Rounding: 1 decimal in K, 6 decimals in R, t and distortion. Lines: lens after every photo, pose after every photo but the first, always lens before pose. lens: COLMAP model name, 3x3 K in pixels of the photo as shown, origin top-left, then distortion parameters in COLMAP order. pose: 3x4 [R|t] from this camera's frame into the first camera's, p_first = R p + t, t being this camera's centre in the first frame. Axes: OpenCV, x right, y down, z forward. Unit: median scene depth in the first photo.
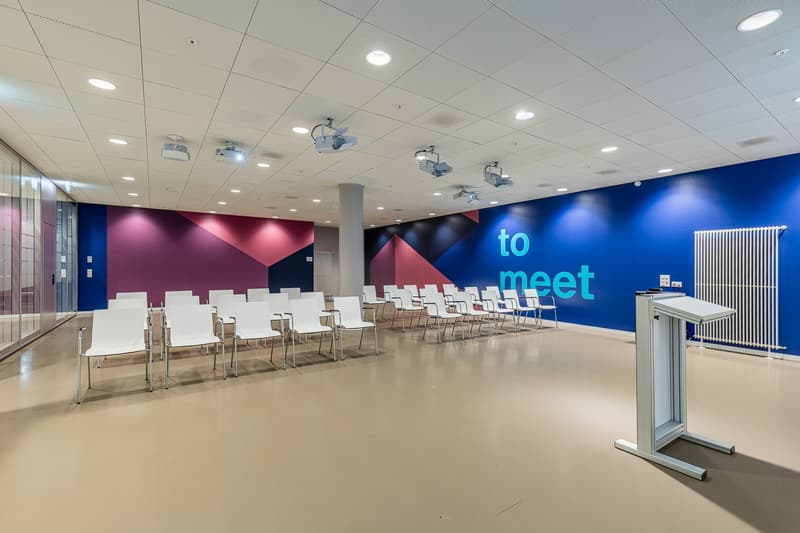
lens RADIAL K [[356.8, 0, 405.2], [0, 356.8, 268.1], [0, 0, 1]] dist [0.002074, 0.000055]
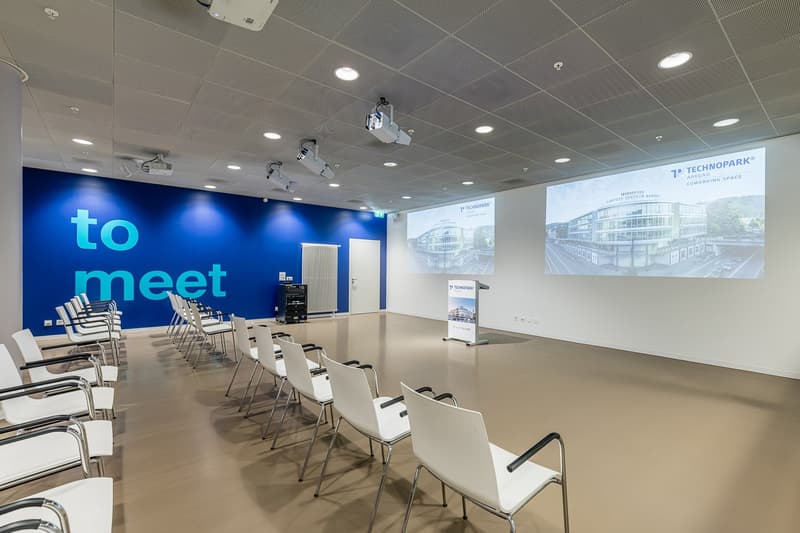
lens RADIAL K [[356.8, 0, 407.4], [0, 356.8, 268.7], [0, 0, 1]] dist [0.002074, 0.000055]
pose [[-0.083091, -0.004631, 0.996531, -0.541537], [-0.005488, 0.999976, 0.004190, -0.001769], [-0.996527, -0.005121, -0.083114, 0.506540]]
